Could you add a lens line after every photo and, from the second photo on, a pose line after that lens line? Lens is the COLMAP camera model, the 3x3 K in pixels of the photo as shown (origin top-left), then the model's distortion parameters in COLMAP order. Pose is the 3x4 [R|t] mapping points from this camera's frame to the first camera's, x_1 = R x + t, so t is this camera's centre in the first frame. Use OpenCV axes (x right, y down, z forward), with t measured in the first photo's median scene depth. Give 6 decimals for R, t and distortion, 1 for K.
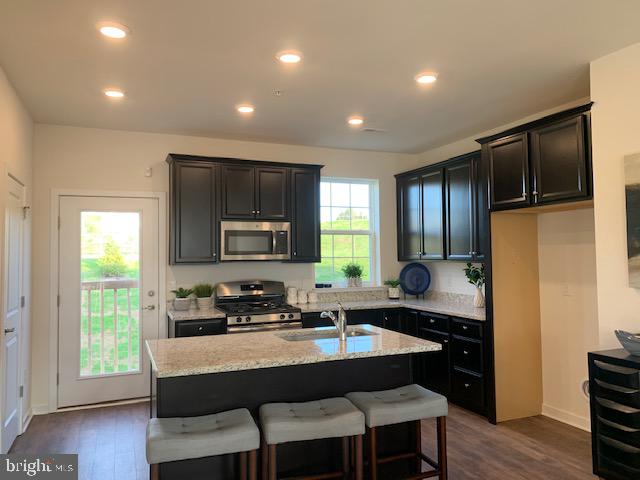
lens RADIAL K [[487.5, 0, 316.4], [0, 487.5, 235.9], [0, 0, 1]] dist [0.048239, -0.047254]
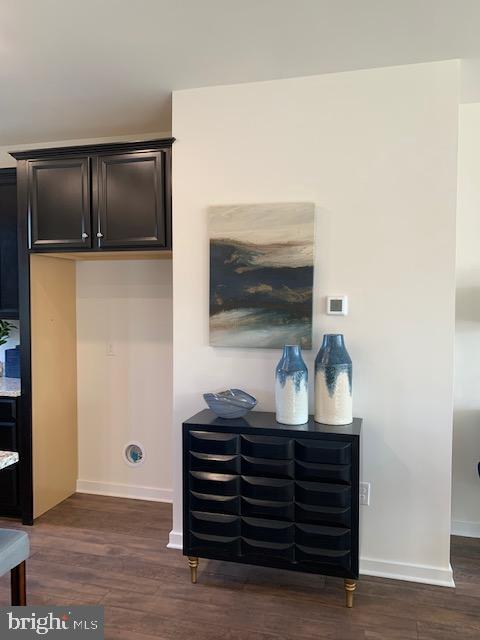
lens RADIAL K [[487.5, 0, 240.0], [0, 487.5, 320.0], [0, 0, 1]] dist [0.048239, -0.047254]
pose [[0.601277, -0.018181, 0.798833, -0.064436], [-0.041460, 0.997685, 0.053913, -0.000269], [-0.797964, -0.065536, 0.599131, 0.296872]]
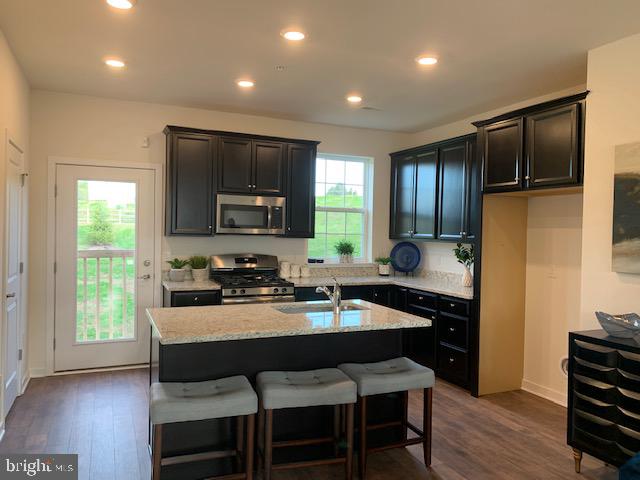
lens RADIAL K [[487.5, 0, 316.4], [0, 487.5, 235.9], [0, 0, 1]] dist [0.048239, -0.047254]
pose [[0.999259, 0.031356, 0.022302, -0.014190], [-0.032475, 0.998135, 0.051698, -0.004068], [-0.020640, -0.052384, 0.998414, -0.022247]]
